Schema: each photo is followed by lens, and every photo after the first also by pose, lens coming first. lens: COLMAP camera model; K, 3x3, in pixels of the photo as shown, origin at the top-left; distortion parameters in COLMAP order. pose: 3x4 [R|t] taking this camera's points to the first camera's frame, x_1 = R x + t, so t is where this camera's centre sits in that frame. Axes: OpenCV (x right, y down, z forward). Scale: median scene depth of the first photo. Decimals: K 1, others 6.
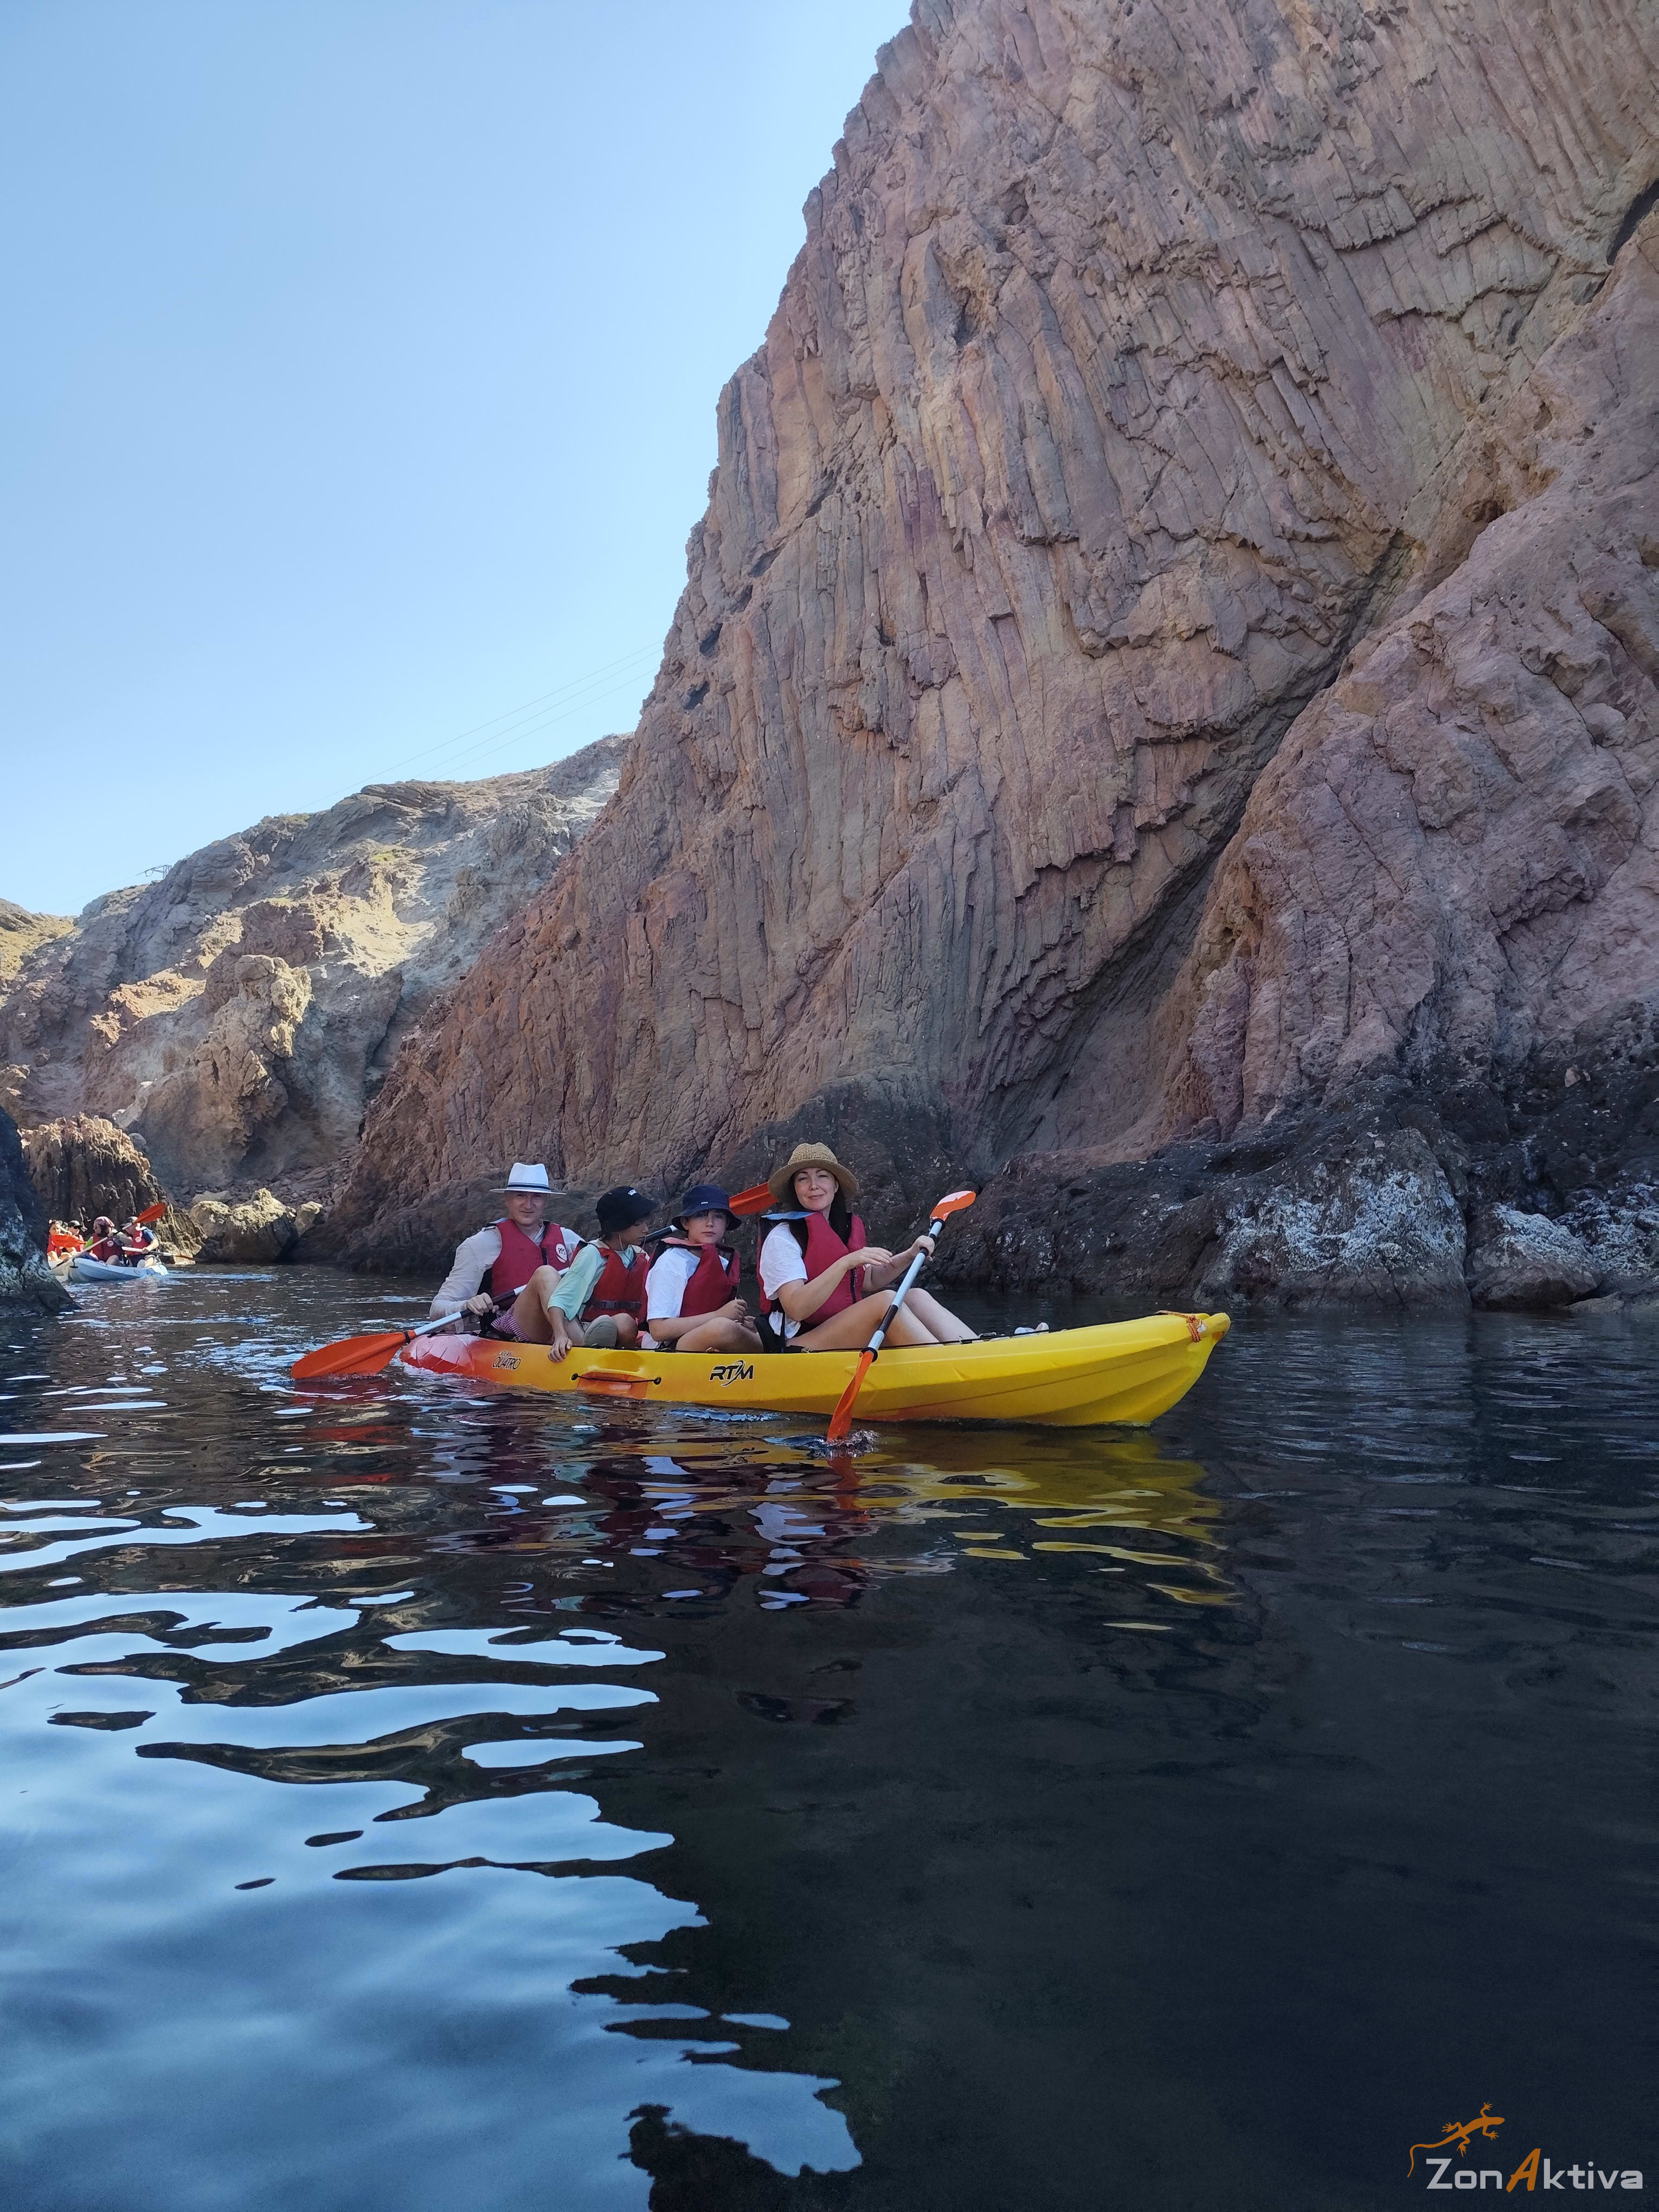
lens RADIAL K [[1512.2, 0, 834.9], [0, 1512.2, 1108.9], [0, 0, 1]] dist [0.049011, -0.059238]
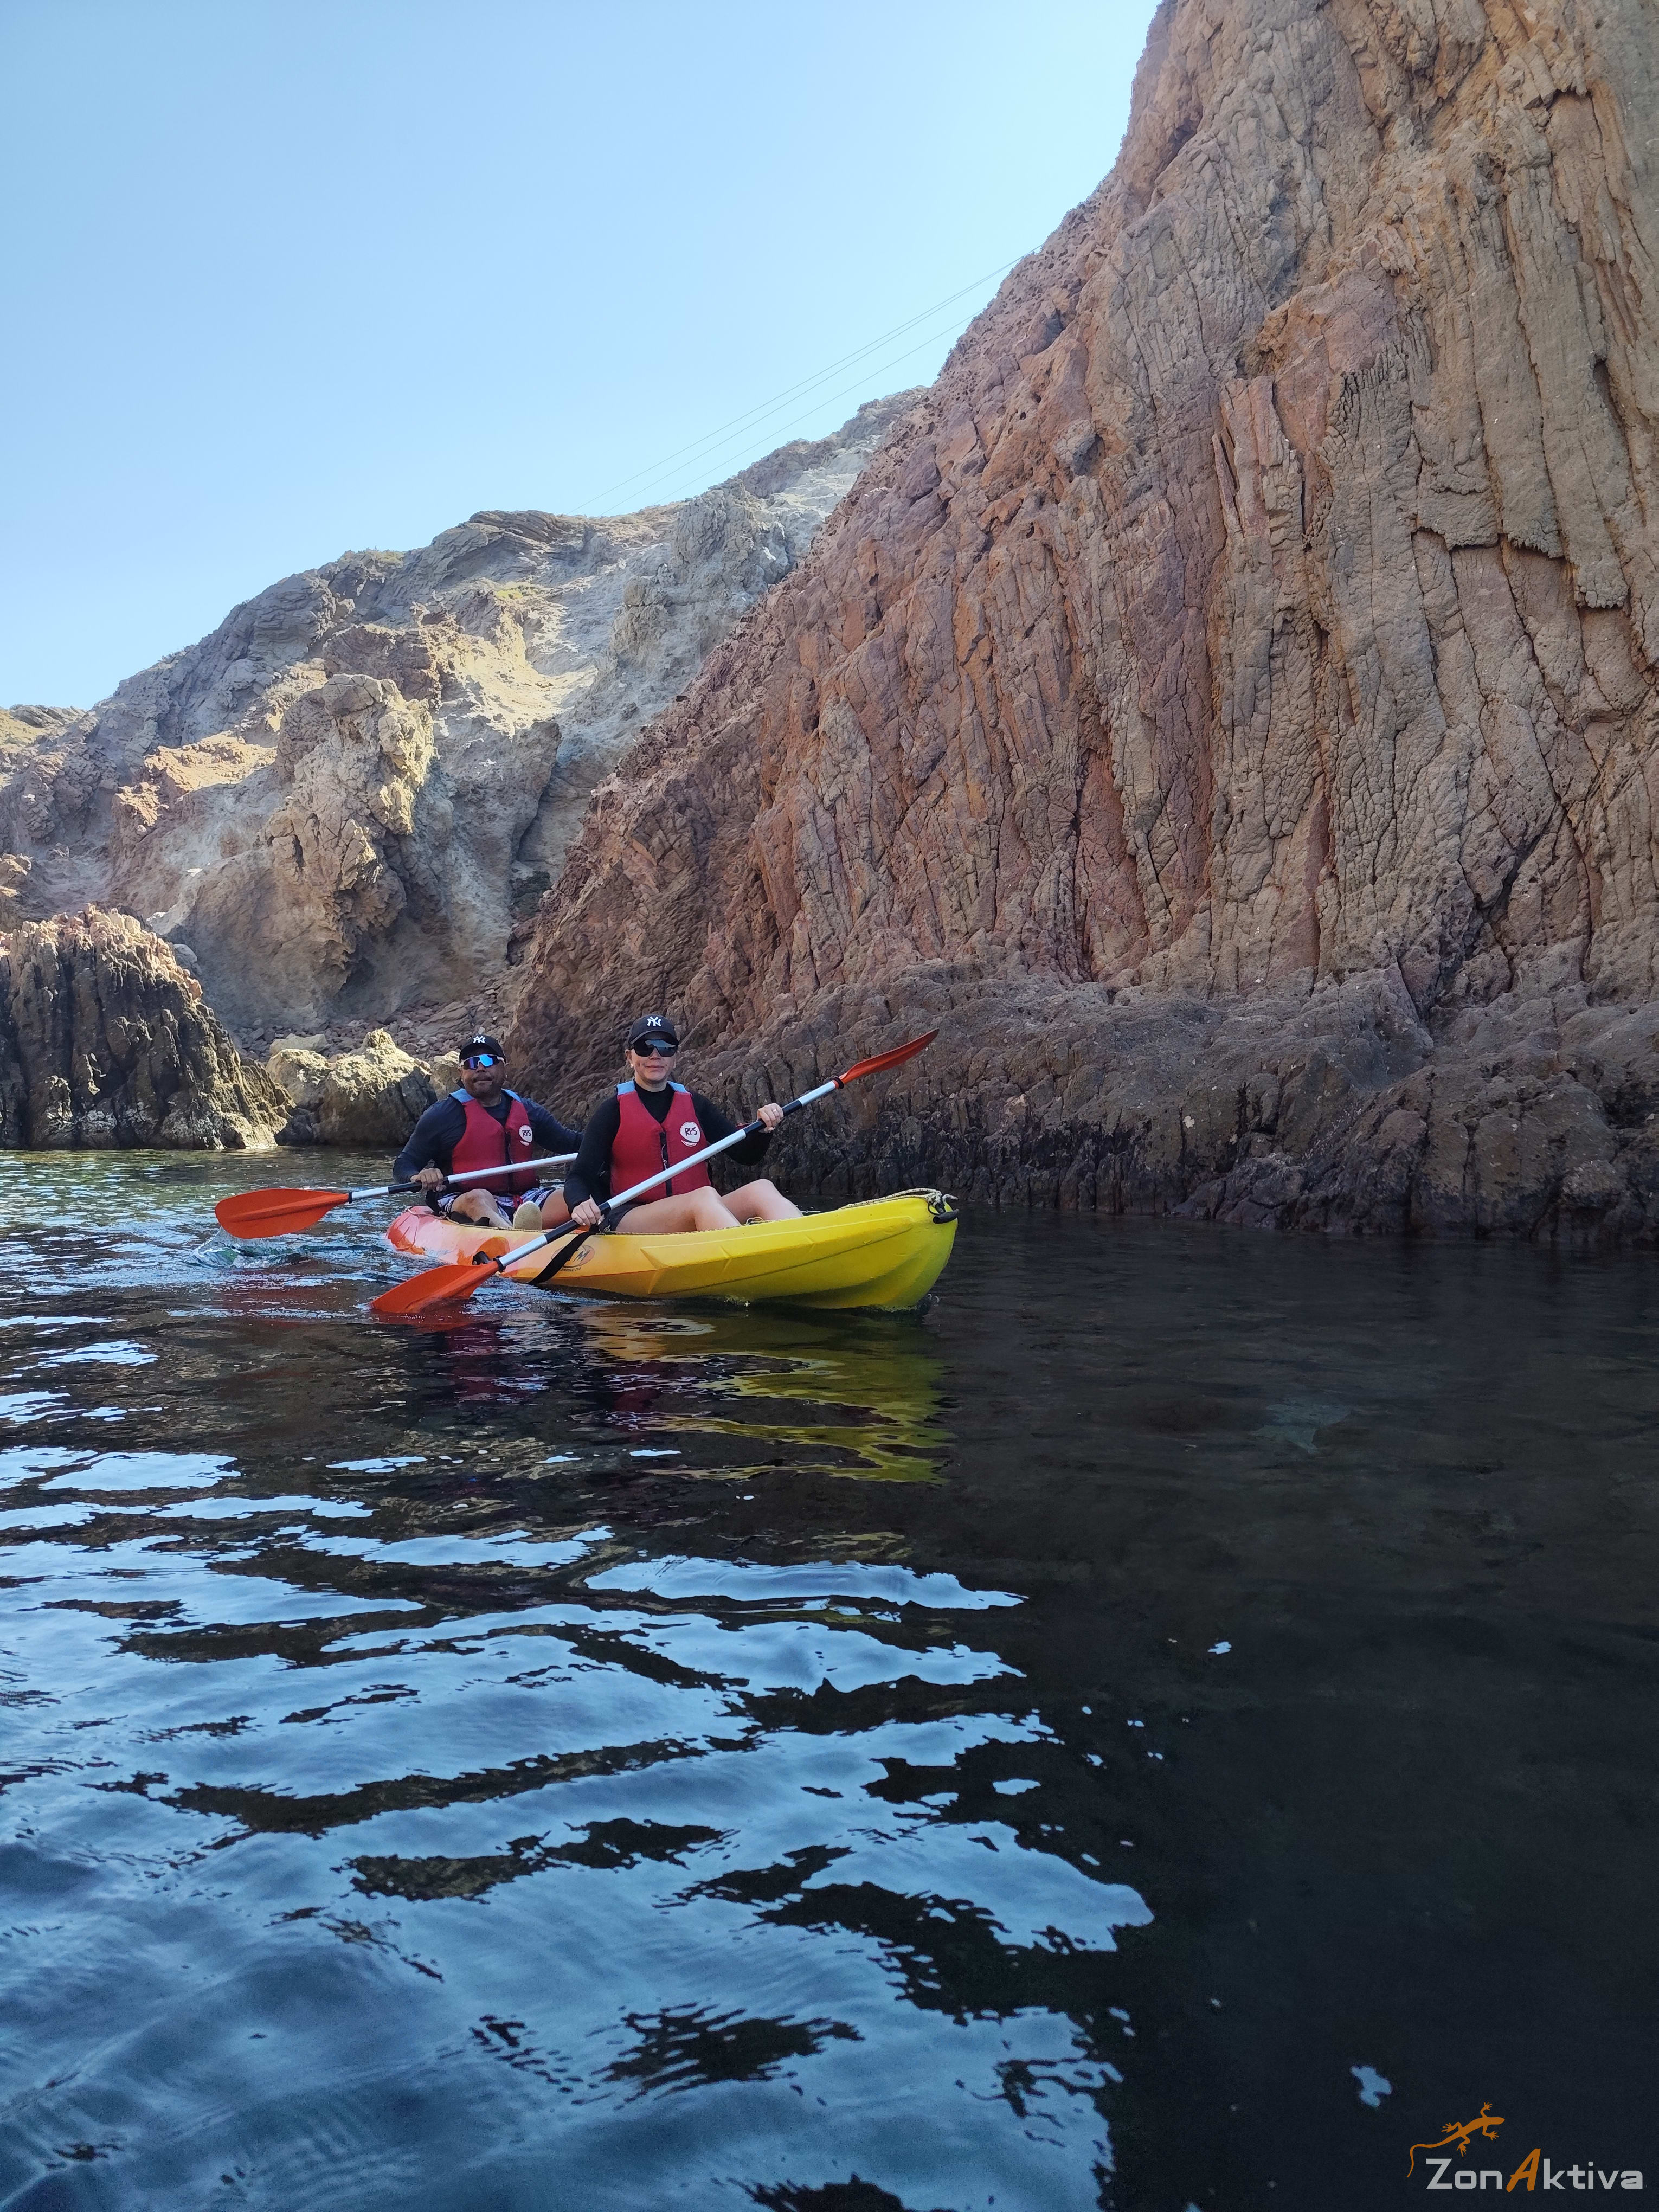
lens RADIAL K [[1512.2, 0, 848.9], [0, 1512.2, 1106.4], [0, 0, 1]] dist [0.049011, -0.059238]
pose [[0.999466, 0.006885, -0.031940, -0.234473], [-0.004221, 0.996561, 0.082751, 0.045744], [0.032400, -0.082572, 0.996058, 0.547208]]
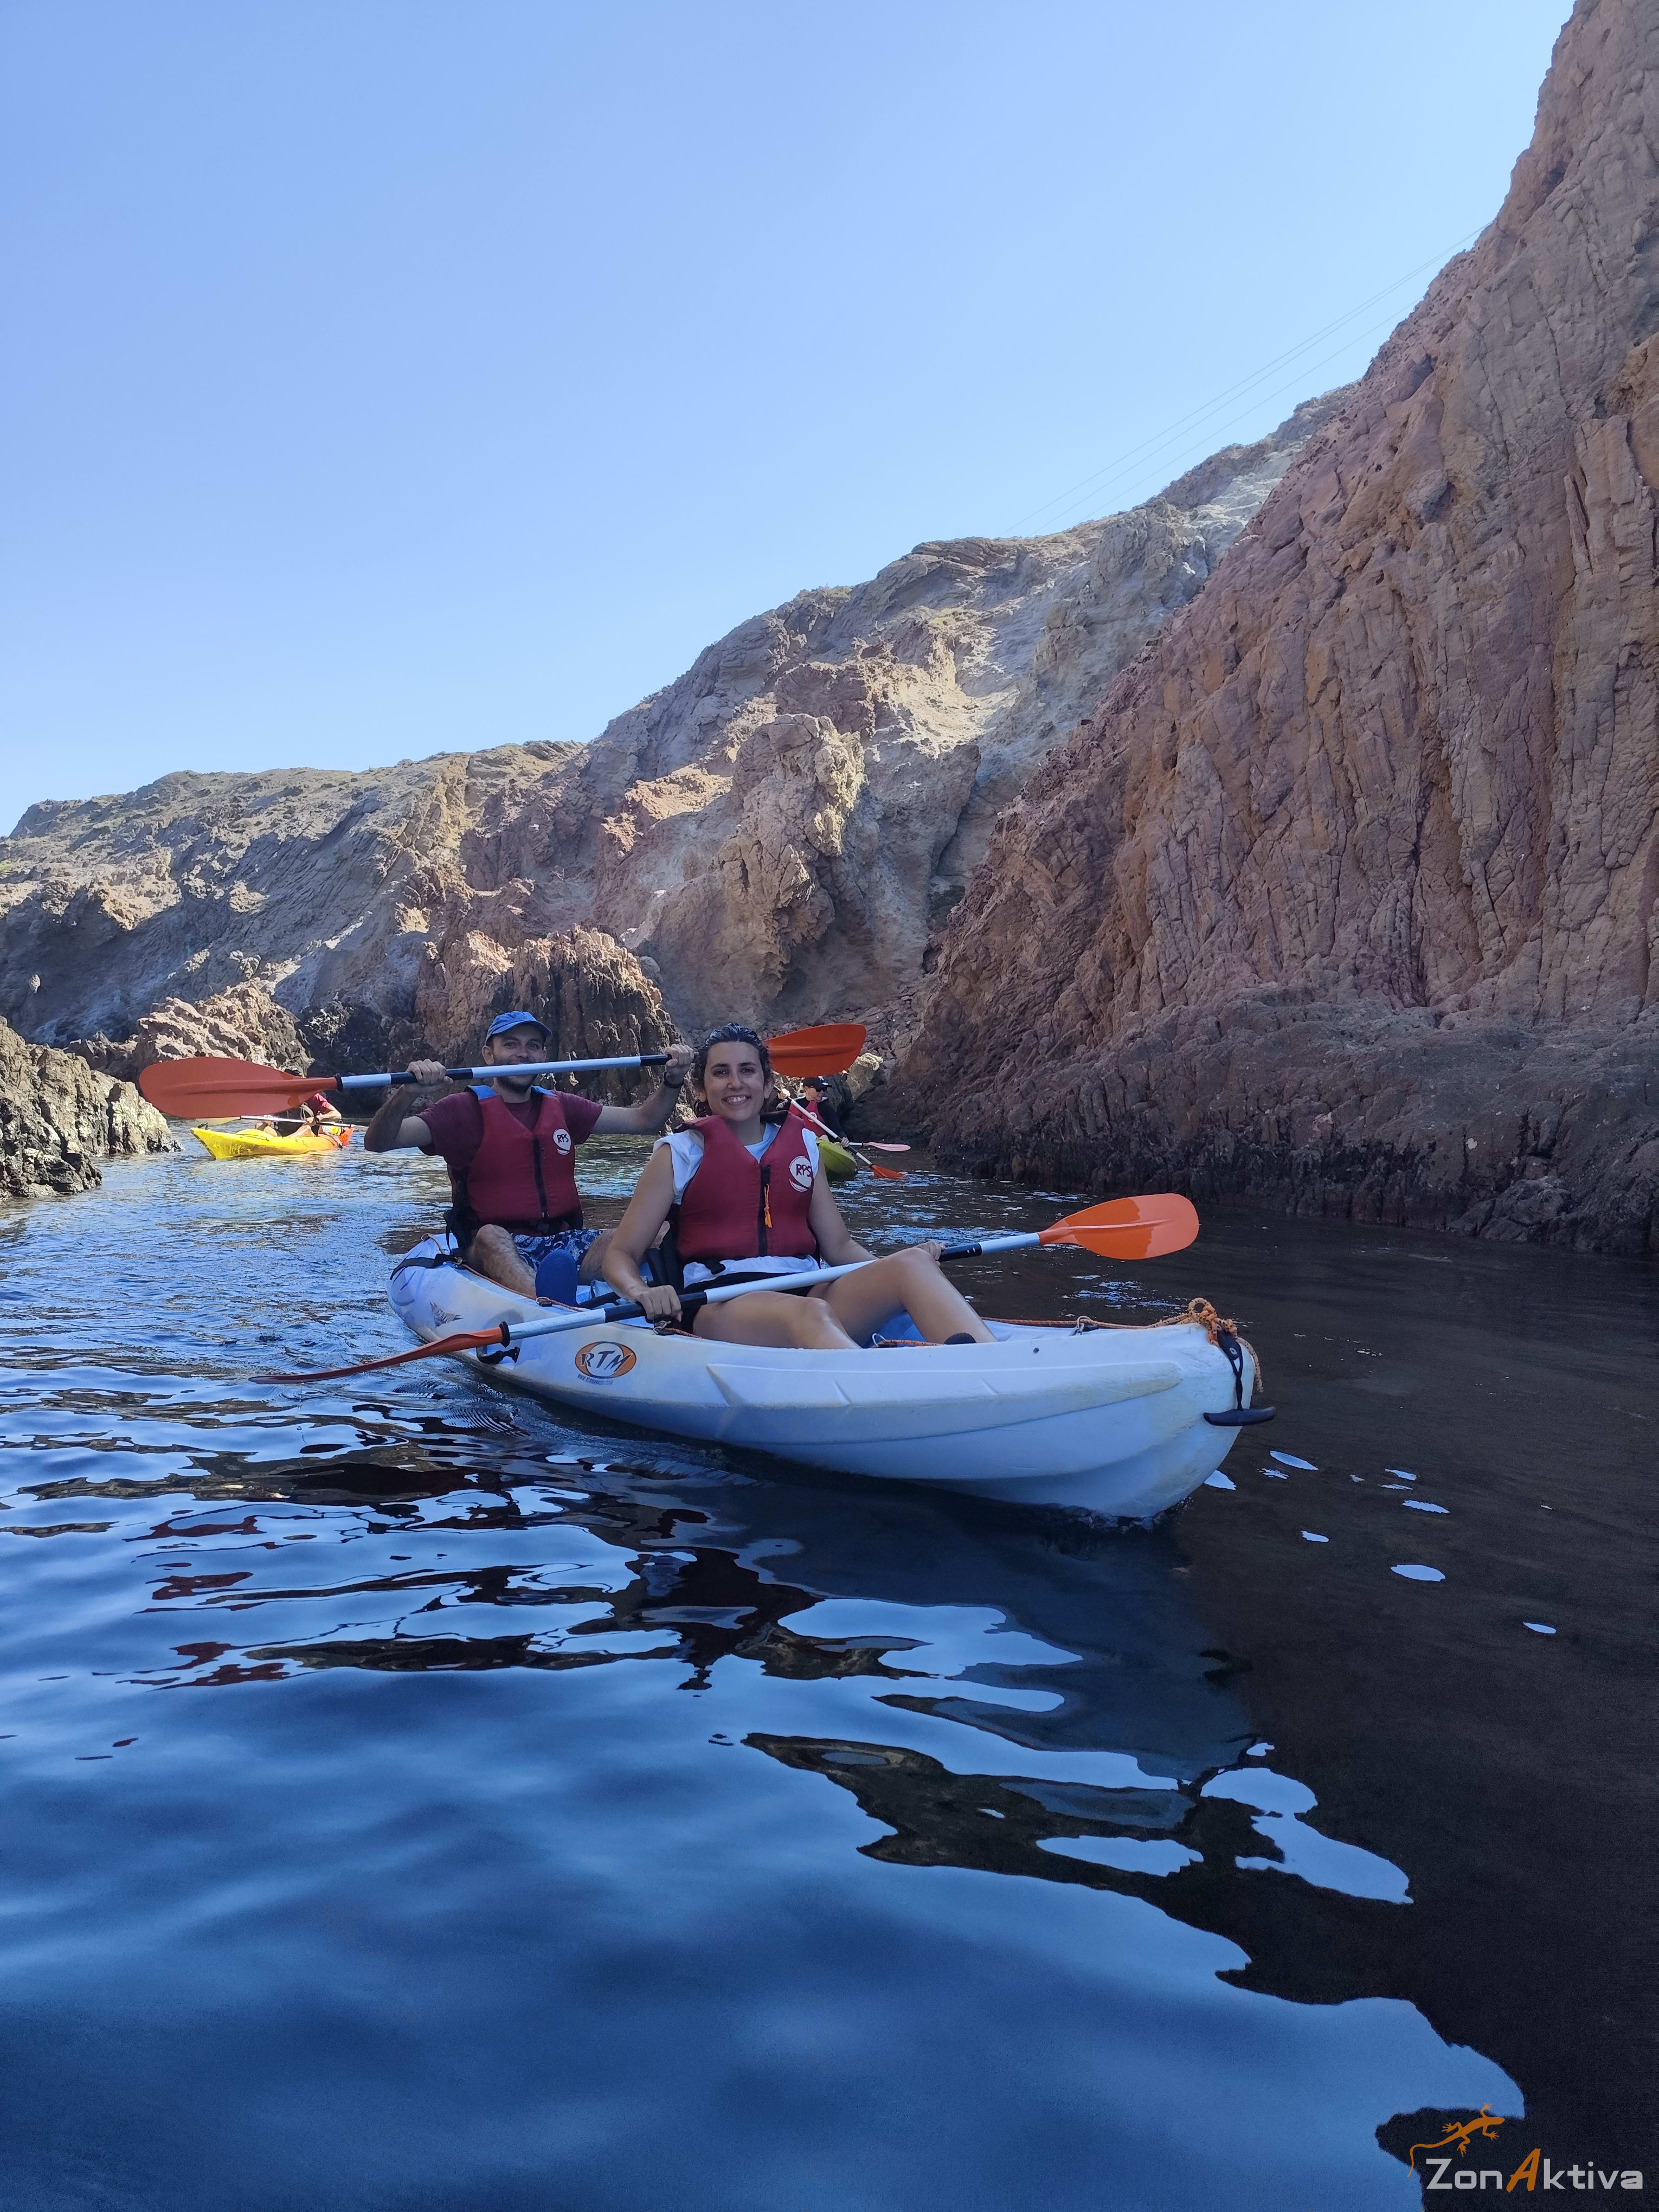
lens RADIAL K [[1512.2, 0, 842.0], [0, 1512.2, 1092.2], [0, 0, 1]] dist [0.049011, -0.059238]
pose [[0.947897, 0.030645, -0.317098, -0.198276], [-0.006340, 0.996980, 0.077397, 0.037231], [0.318513, -0.071354, 0.945229, 0.493535]]
